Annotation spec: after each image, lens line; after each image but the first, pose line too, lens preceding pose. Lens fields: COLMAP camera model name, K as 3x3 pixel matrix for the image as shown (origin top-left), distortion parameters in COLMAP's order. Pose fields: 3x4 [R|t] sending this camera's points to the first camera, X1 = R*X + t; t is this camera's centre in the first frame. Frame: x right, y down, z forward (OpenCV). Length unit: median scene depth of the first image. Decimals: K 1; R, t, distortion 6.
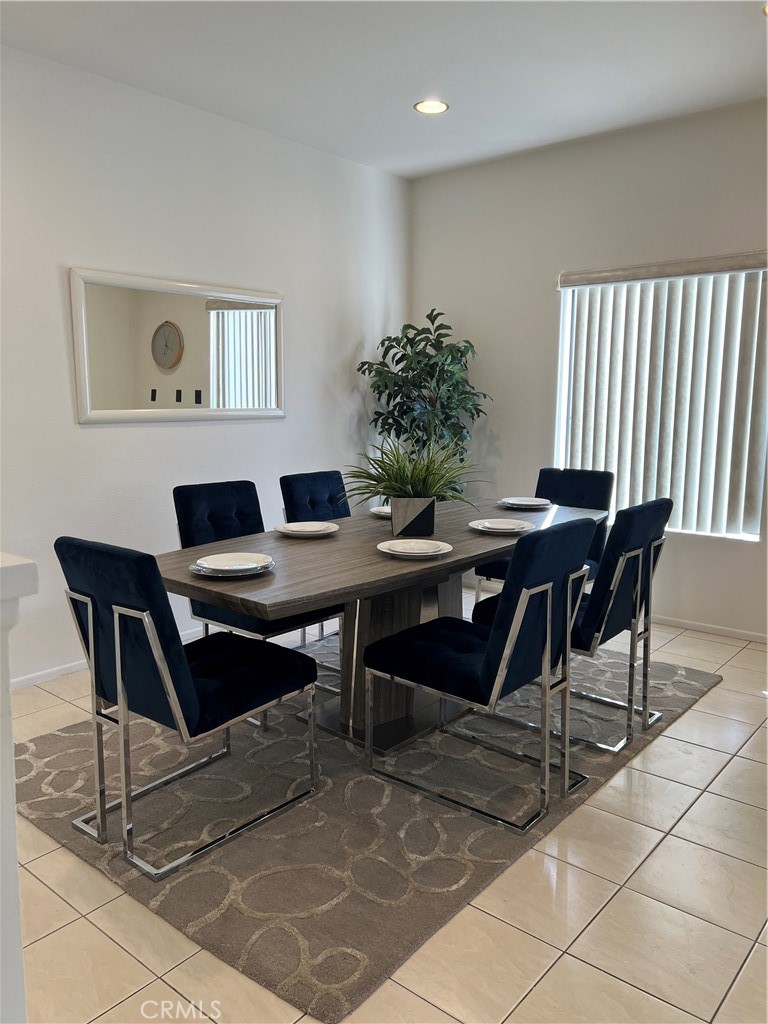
lens RADIAL K [[781.7, 0, 383.2], [0, 781.7, 511.4], [0, 0, 1]] dist [-0.005787, -0.007409]
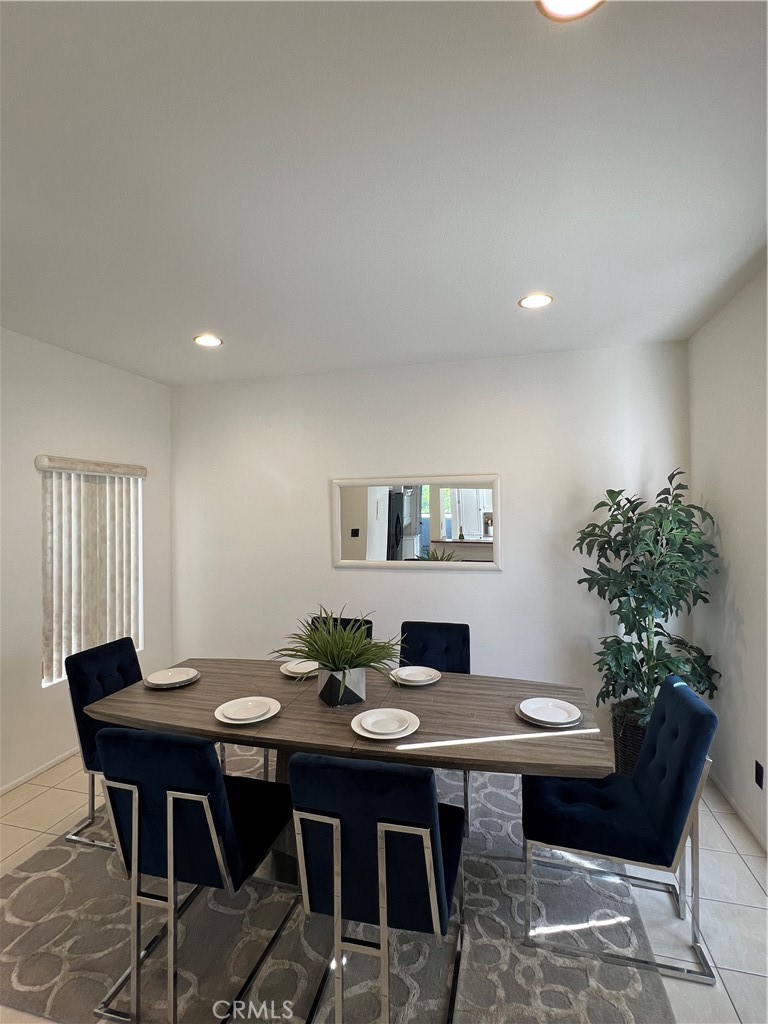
lens RADIAL K [[489.1, 0, 383.5], [0, 489.1, 508.8], [0, 0, 1]] dist [0.001917, 0.000153]
pose [[0.423527, -0.004776, -0.905871, 0.448247], [-0.121463, 0.990657, -0.062012, -0.133058], [0.897704, 0.136294, 0.418989, 0.453960]]
